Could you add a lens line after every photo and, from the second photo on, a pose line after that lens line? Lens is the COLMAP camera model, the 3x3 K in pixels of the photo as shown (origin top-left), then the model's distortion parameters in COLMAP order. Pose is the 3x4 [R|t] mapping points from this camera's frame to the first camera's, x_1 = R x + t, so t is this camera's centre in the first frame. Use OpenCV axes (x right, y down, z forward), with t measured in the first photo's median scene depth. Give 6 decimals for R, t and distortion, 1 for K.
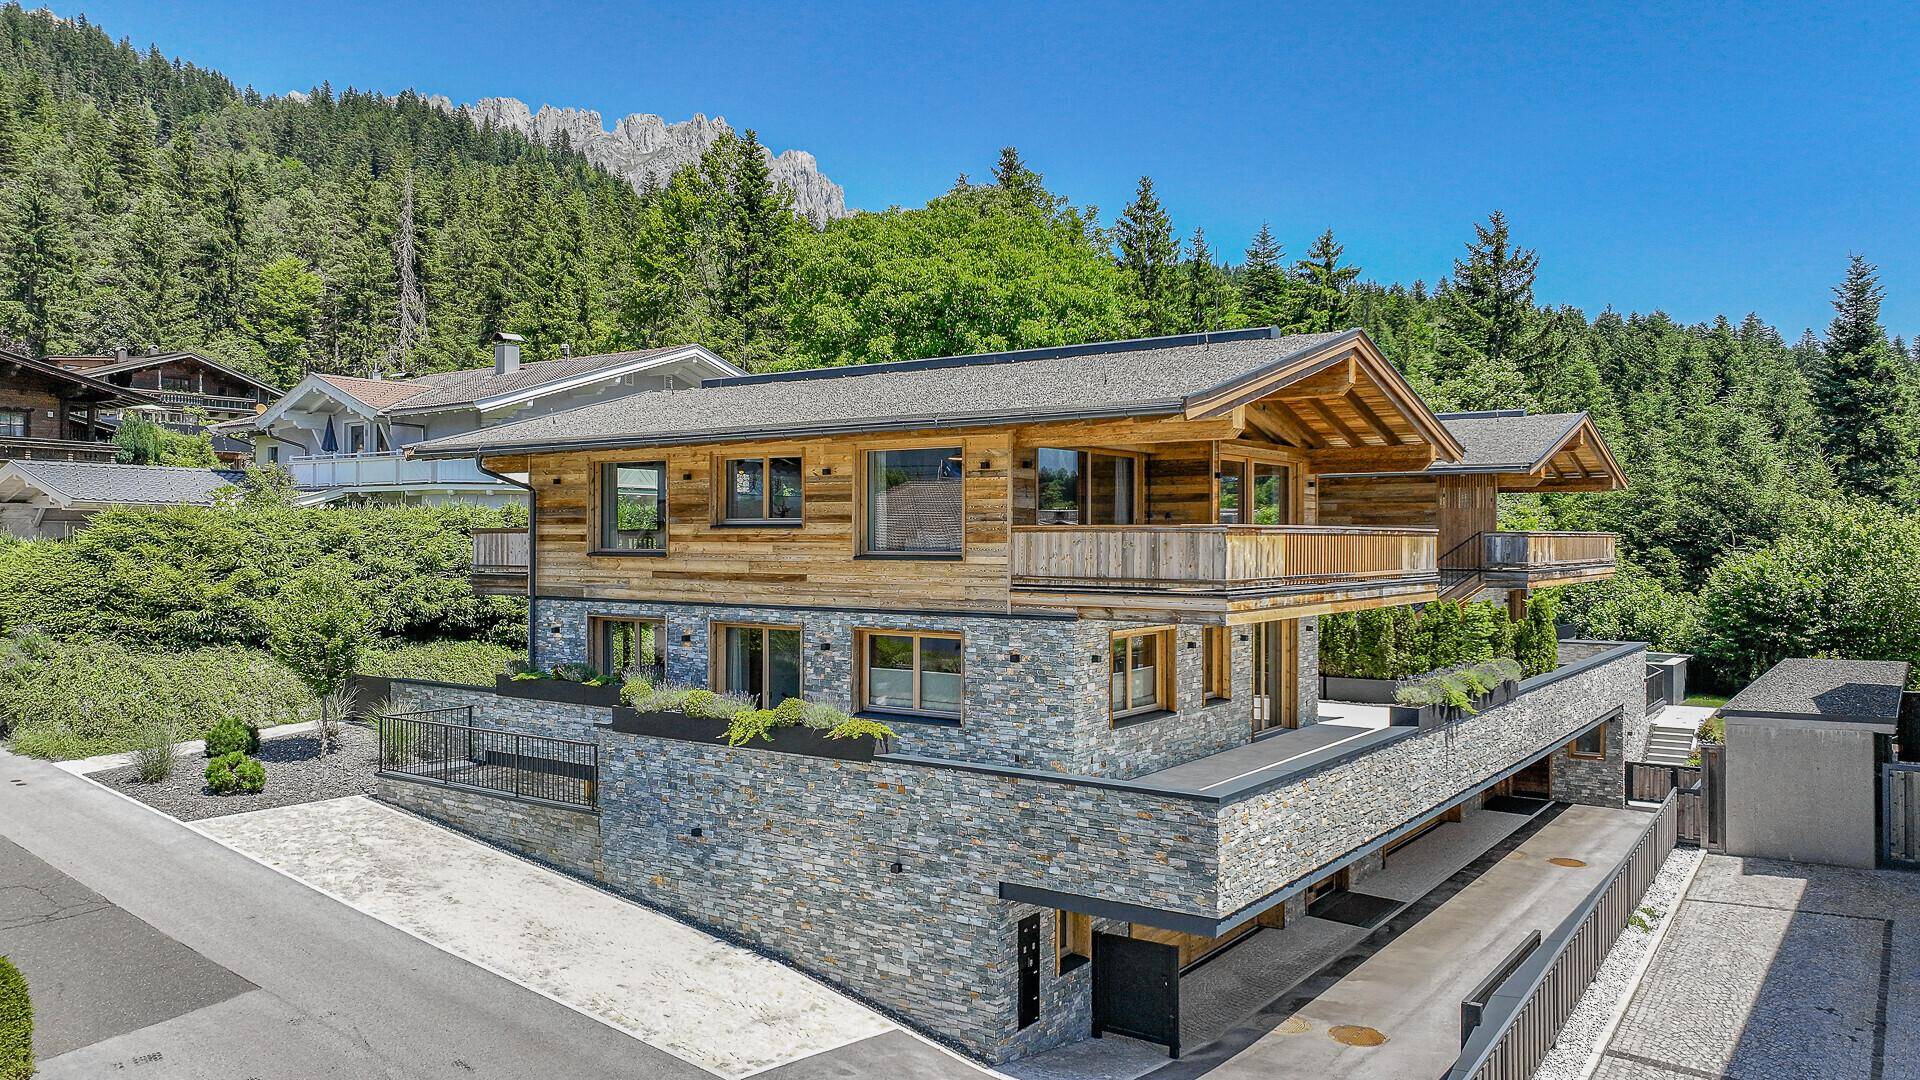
lens RADIAL K [[1367.6, 0, 980.8], [0, 1367.6, 548.2], [0, 0, 1]] dist [0.005231, 0.004531]
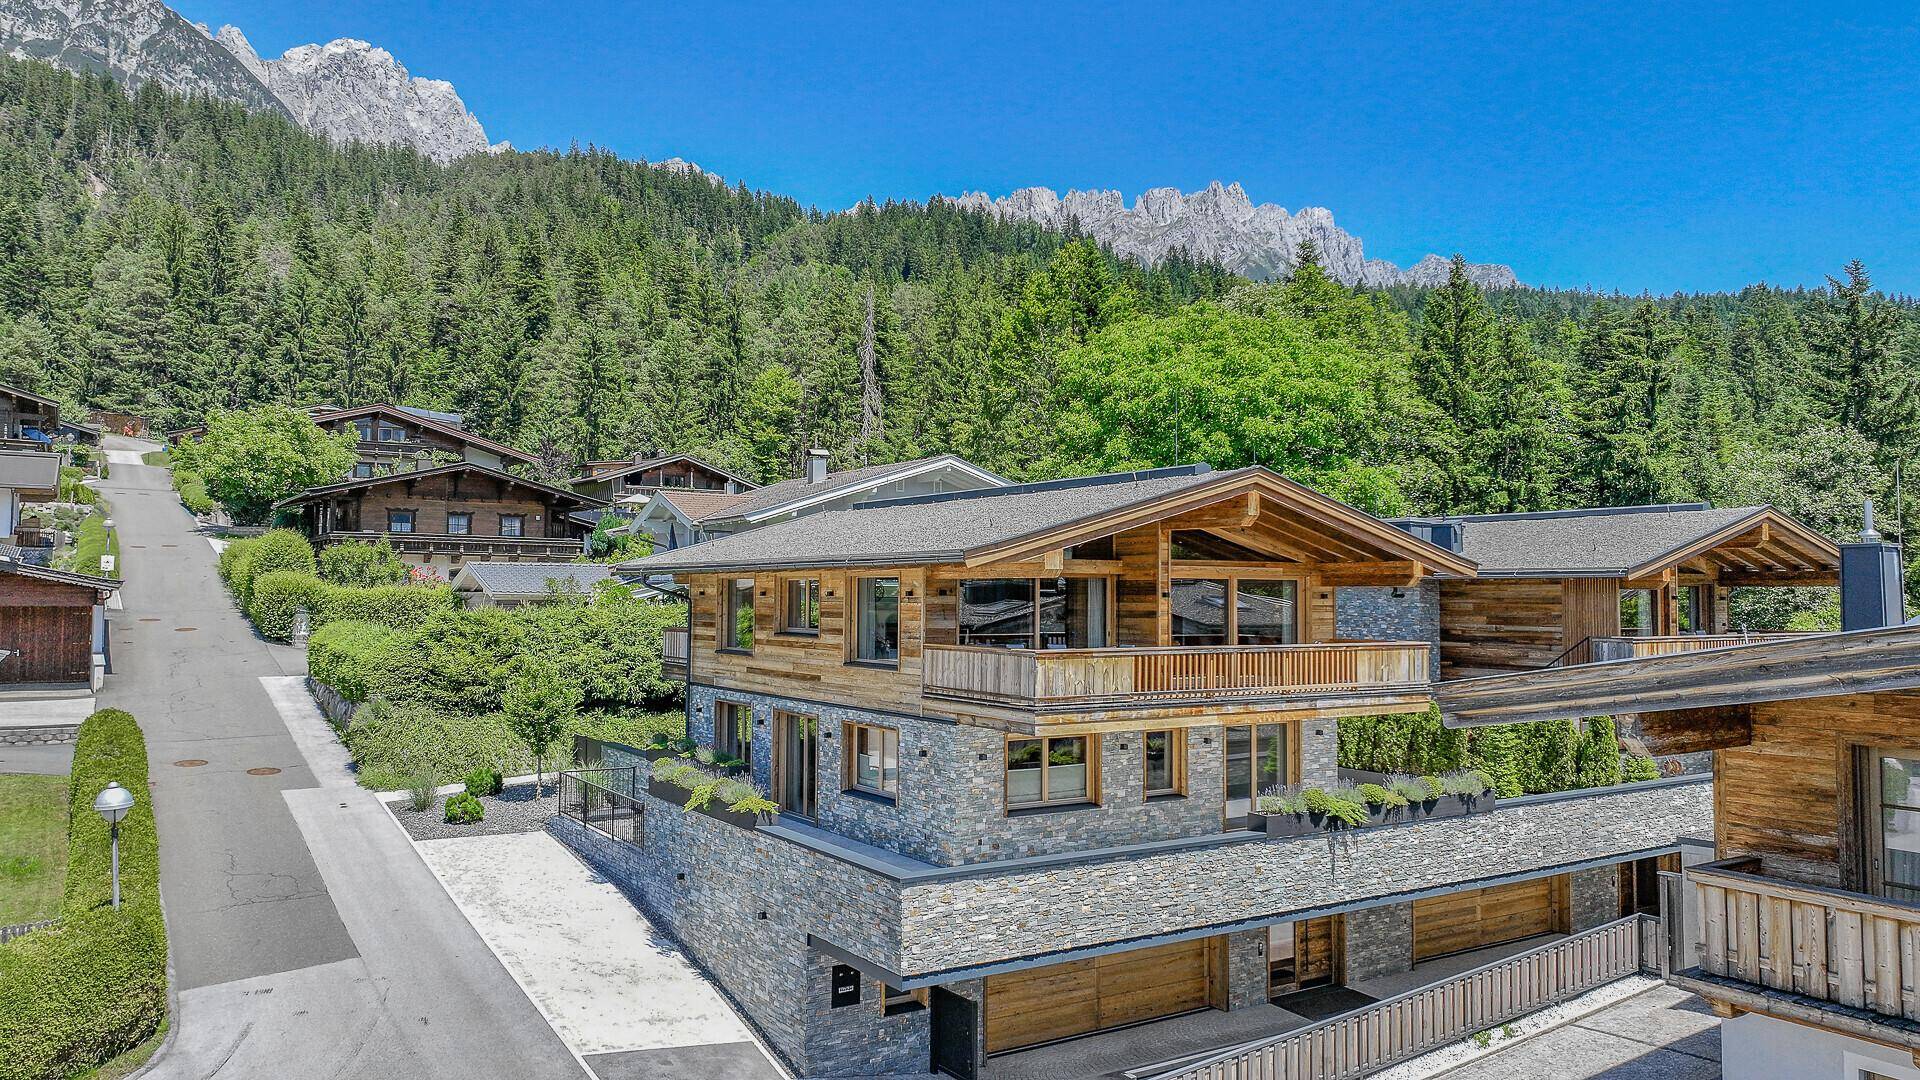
lens RADIAL K [[1367.6, 0, 978.0], [0, 1367.6, 541.6], [0, 0, 1]] dist [0.005231, 0.004531]
pose [[0.927573, -0.010996, -0.373480, 0.445647], [-0.006566, 0.998933, -0.045717, -0.044219], [0.373584, 0.044858, 0.926511, -0.098167]]
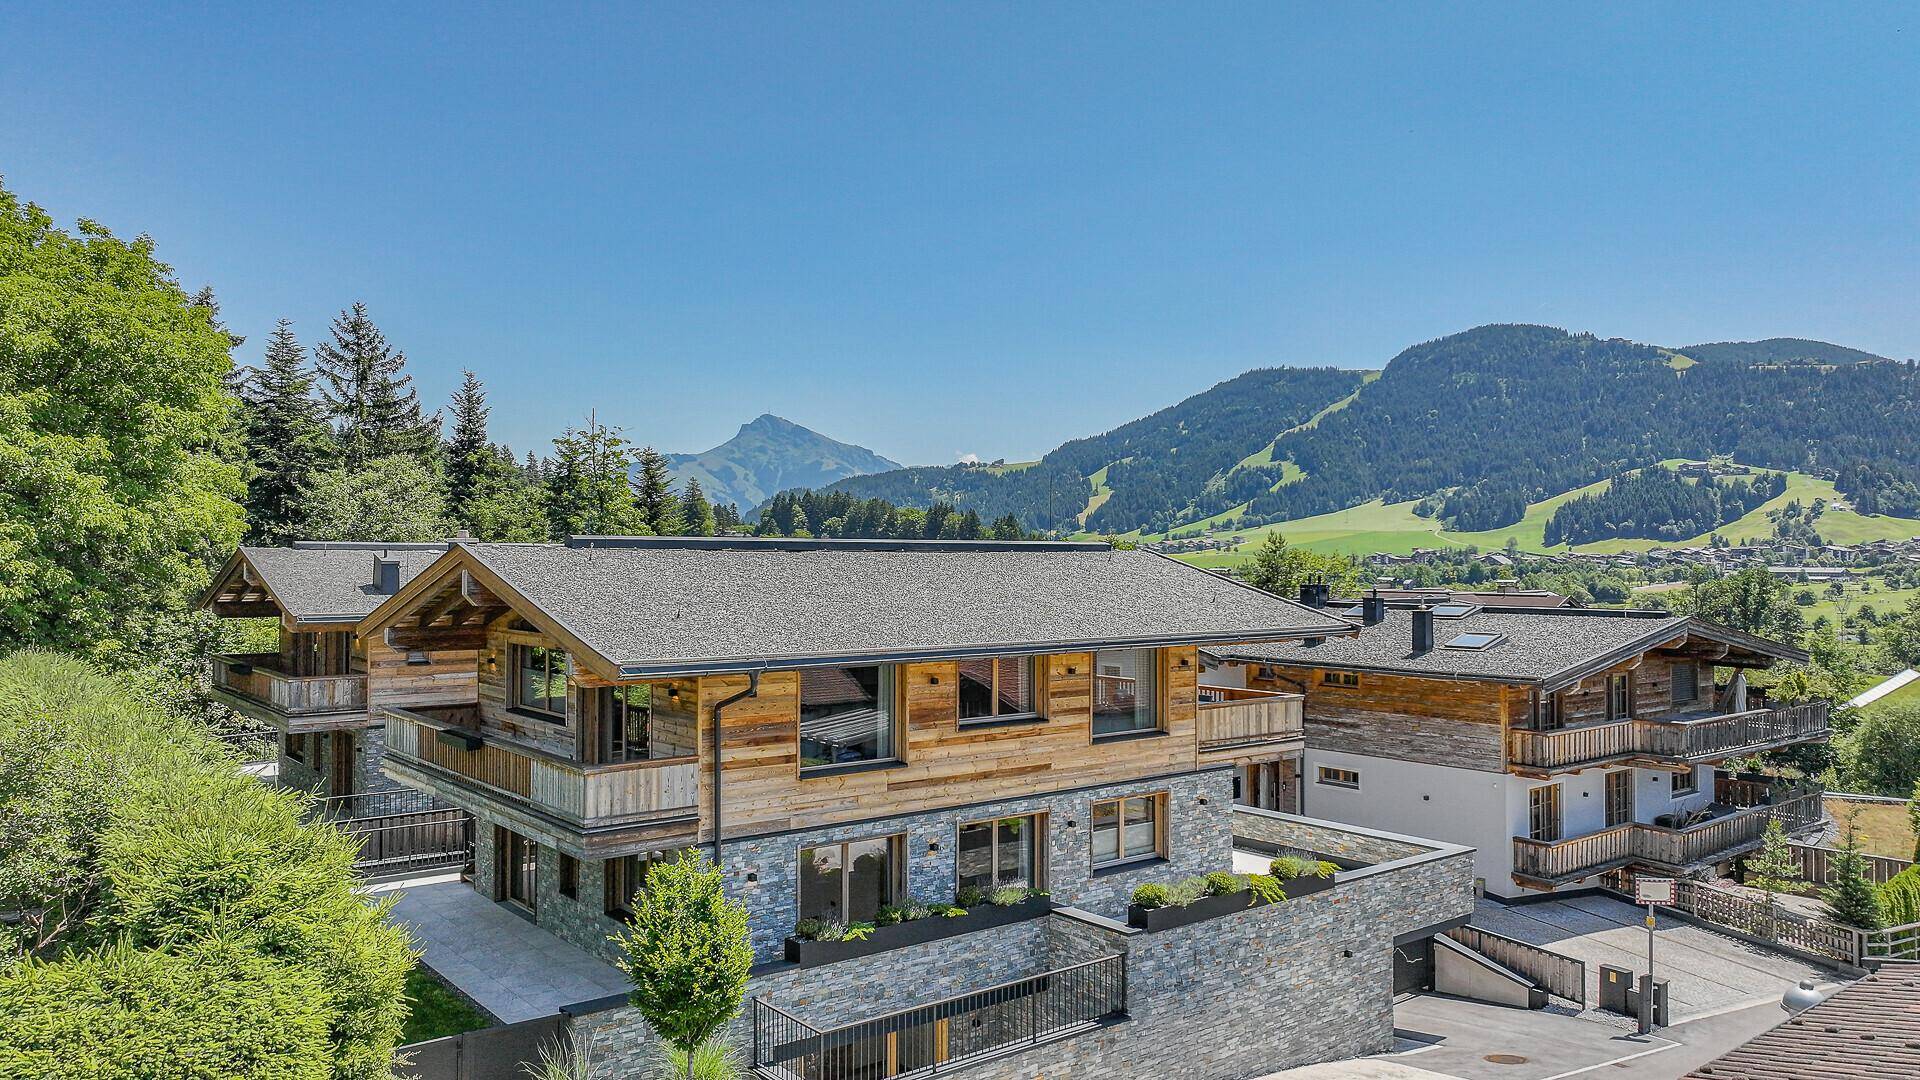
lens RADIAL K [[1367.6, 0, 974.7], [0, 1367.6, 550.3], [0, 0, 1]] dist [0.005231, 0.004531]
pose [[0.279984, 0.002470, 0.960001, -1.153764], [0.005786, 0.999974, -0.004261, -0.142489], [-0.959987, 0.006747, 0.279963, 0.705959]]
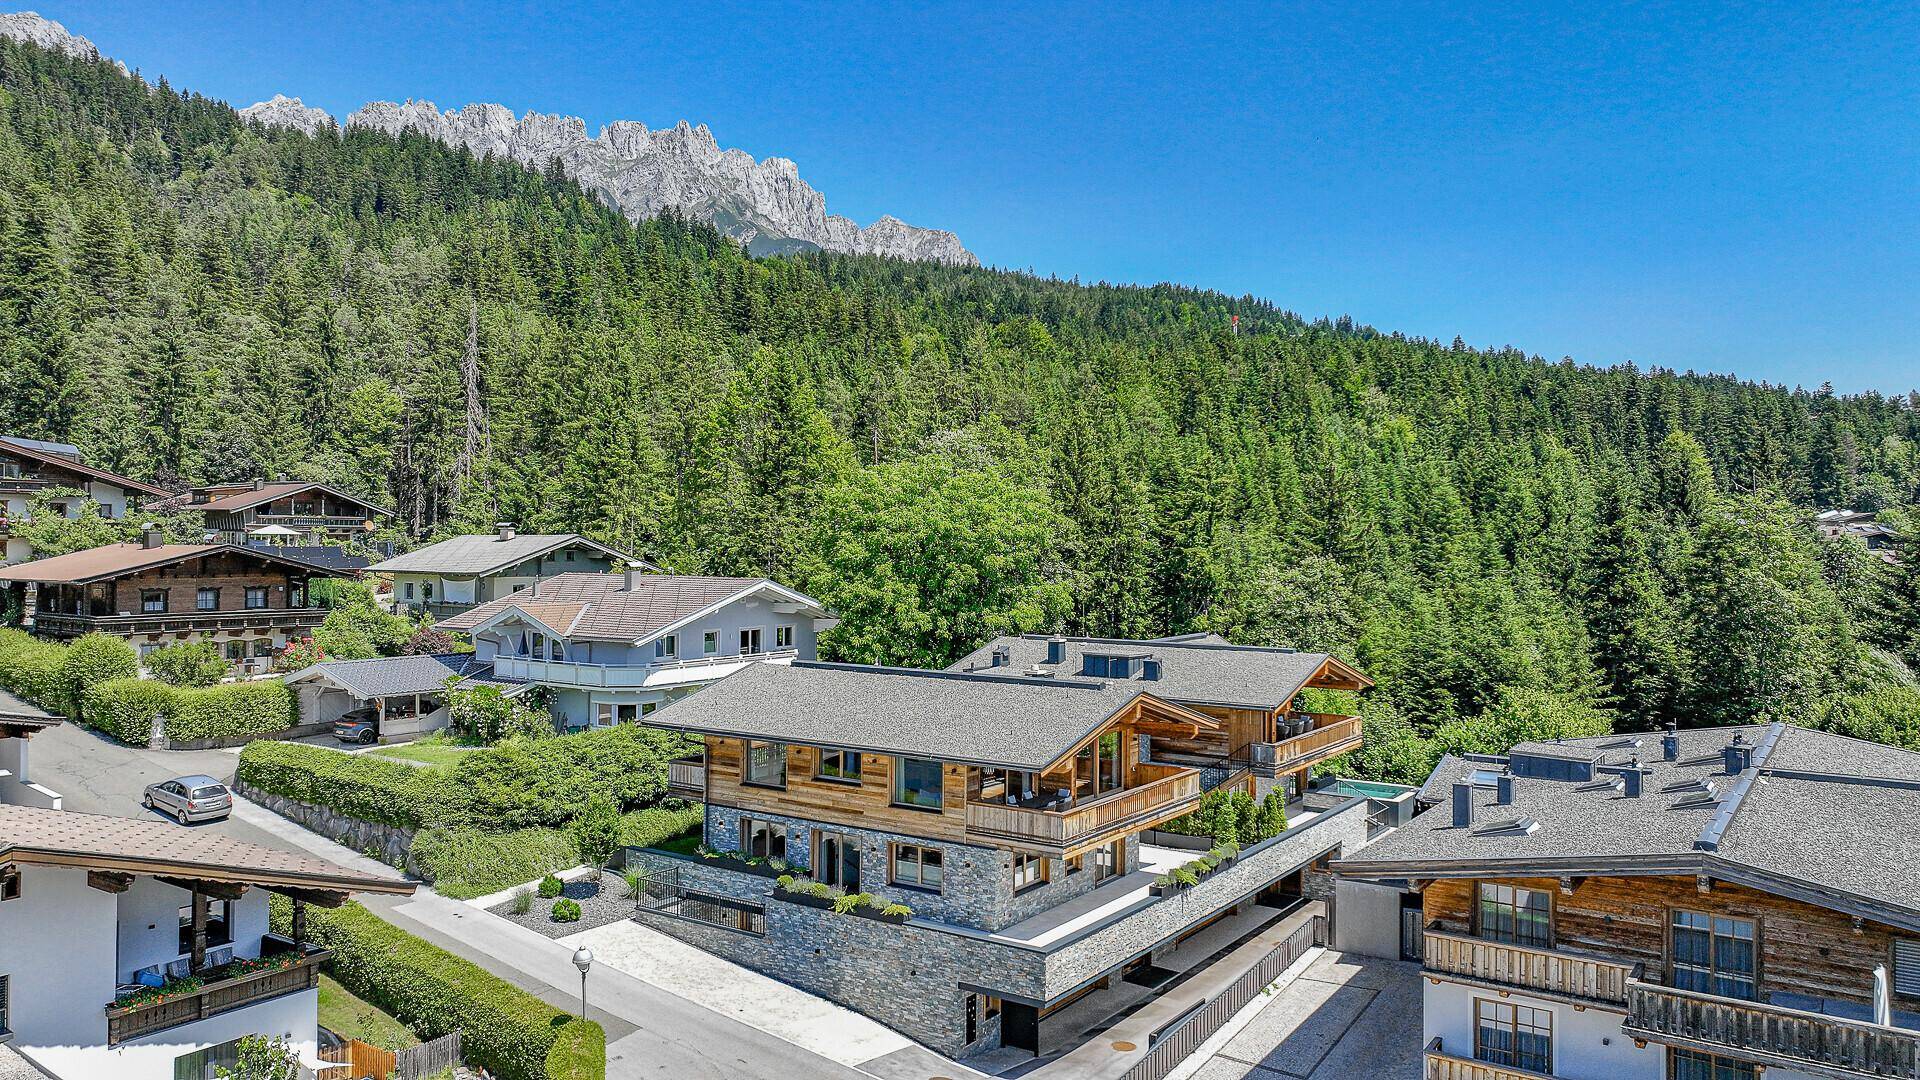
lens RADIAL K [[1367.6, 0, 993.2], [0, 1367.6, 537.6], [0, 0, 1]] dist [0.005231, 0.004531]
pose [[0.999621, 0.008245, 0.026253, 0.004009], [-0.008150, 0.999960, -0.003732, -0.349899], [-0.026282, 0.003516, 0.999648, -0.925935]]
